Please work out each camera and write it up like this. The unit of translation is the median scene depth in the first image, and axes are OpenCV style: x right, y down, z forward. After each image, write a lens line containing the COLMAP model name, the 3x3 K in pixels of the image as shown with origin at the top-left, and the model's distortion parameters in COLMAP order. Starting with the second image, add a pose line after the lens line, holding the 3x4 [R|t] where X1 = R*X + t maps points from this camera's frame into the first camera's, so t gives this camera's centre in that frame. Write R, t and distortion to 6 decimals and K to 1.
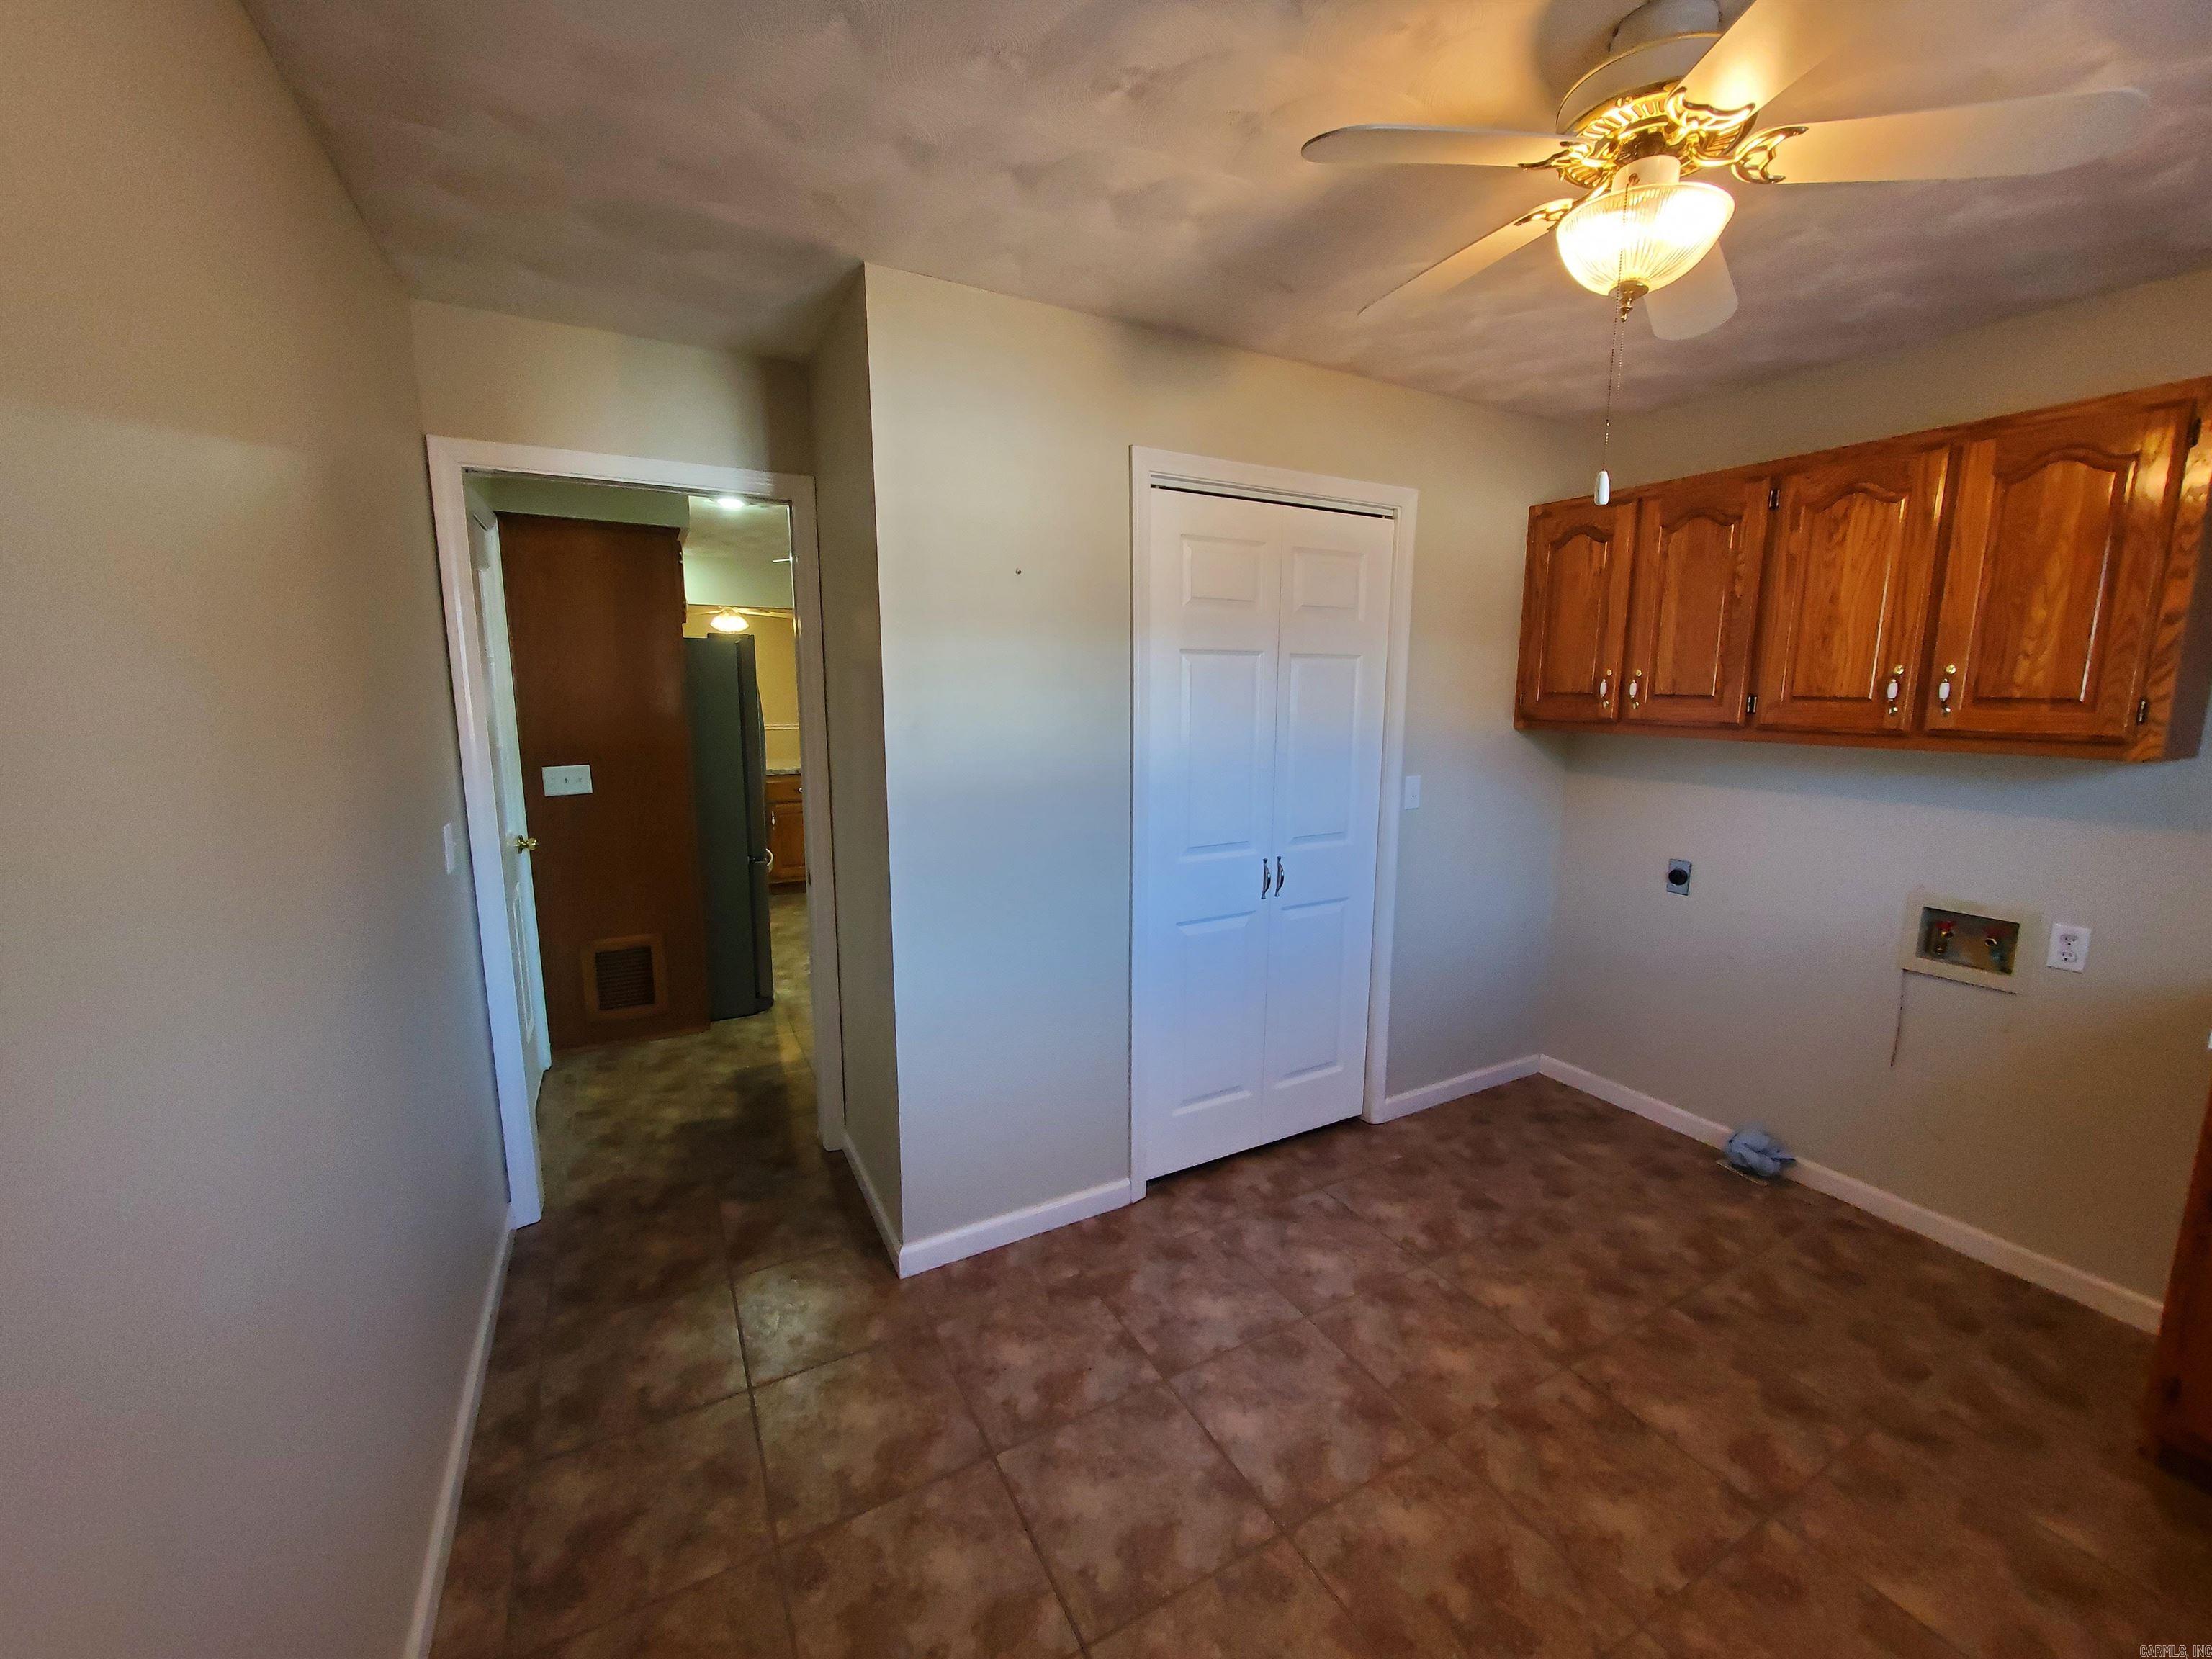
lens RADIAL K [[868.1, 0, 1111.2], [0, 868.1, 816.9], [0, 0, 1]] dist [-0.006057, 0.000115]
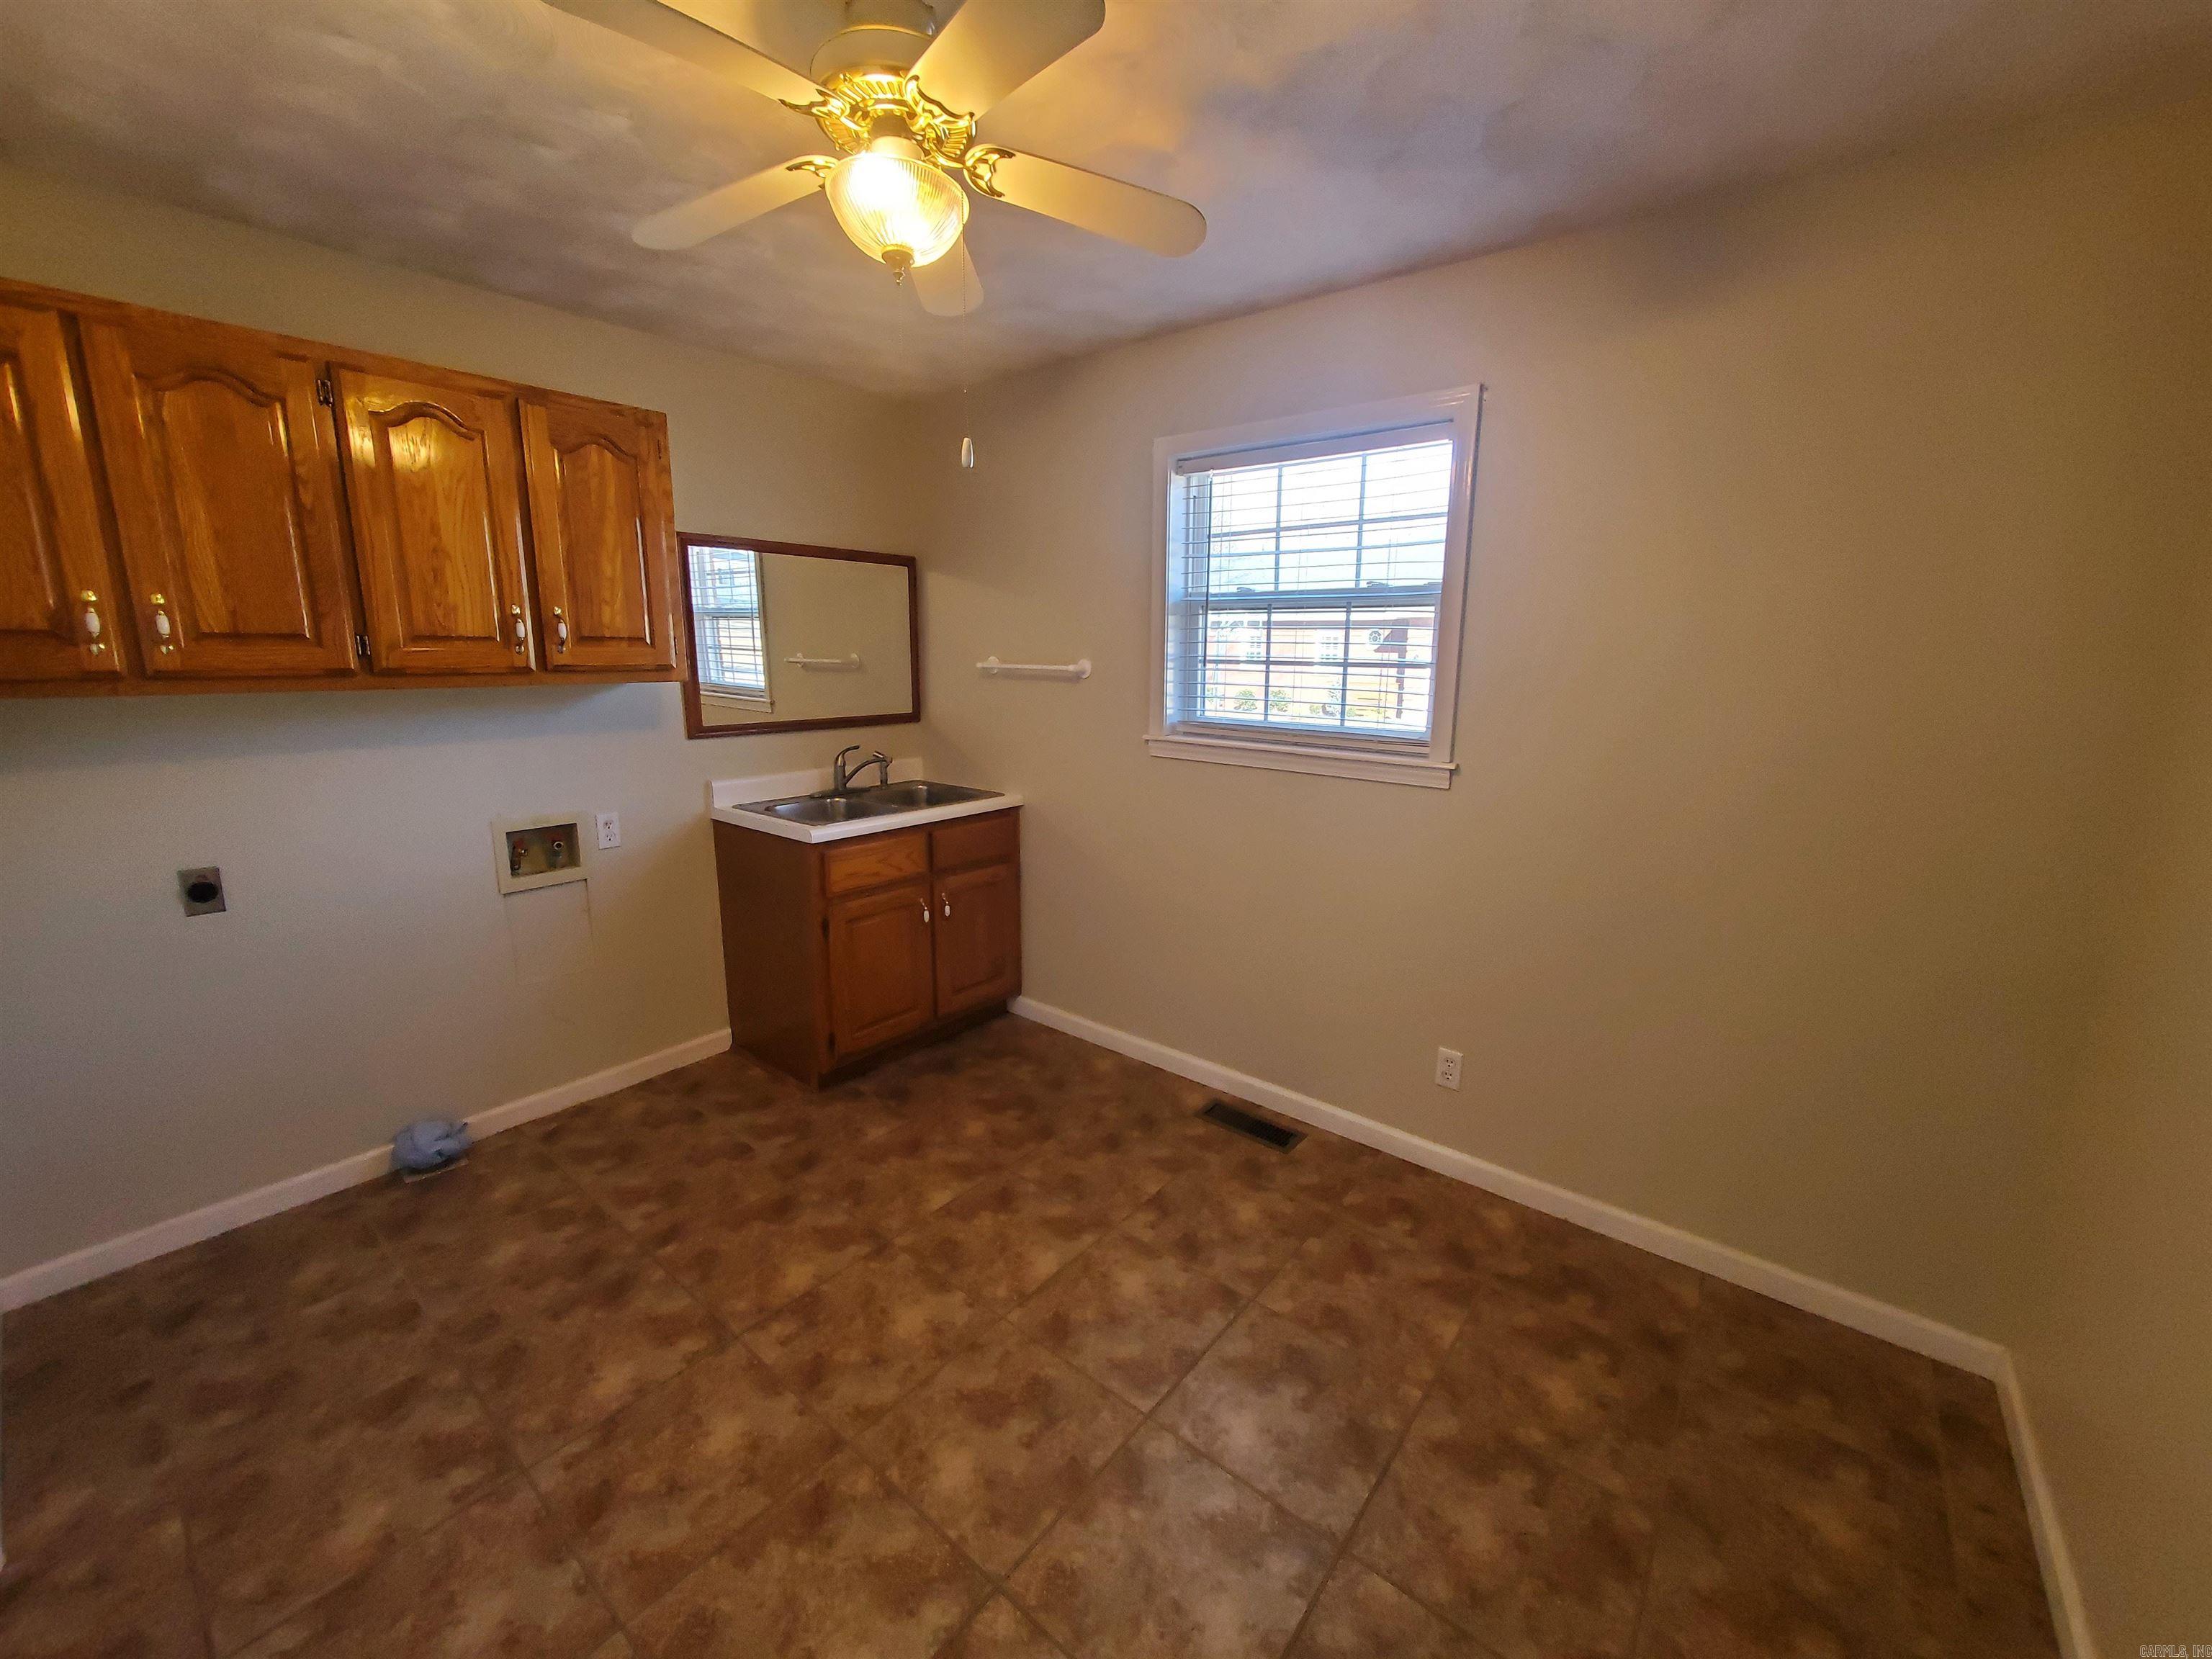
lens RADIAL K [[868.1, 0, 1111.2], [0, 868.1, 816.9], [0, 0, 1]] dist [-0.006057, 0.000115]
pose [[-0.383103, -0.187278, 0.904522, -0.359577], [0.124873, 0.959742, 0.251600, -0.102028], [-0.915226, 0.209339, -0.344294, 0.742974]]
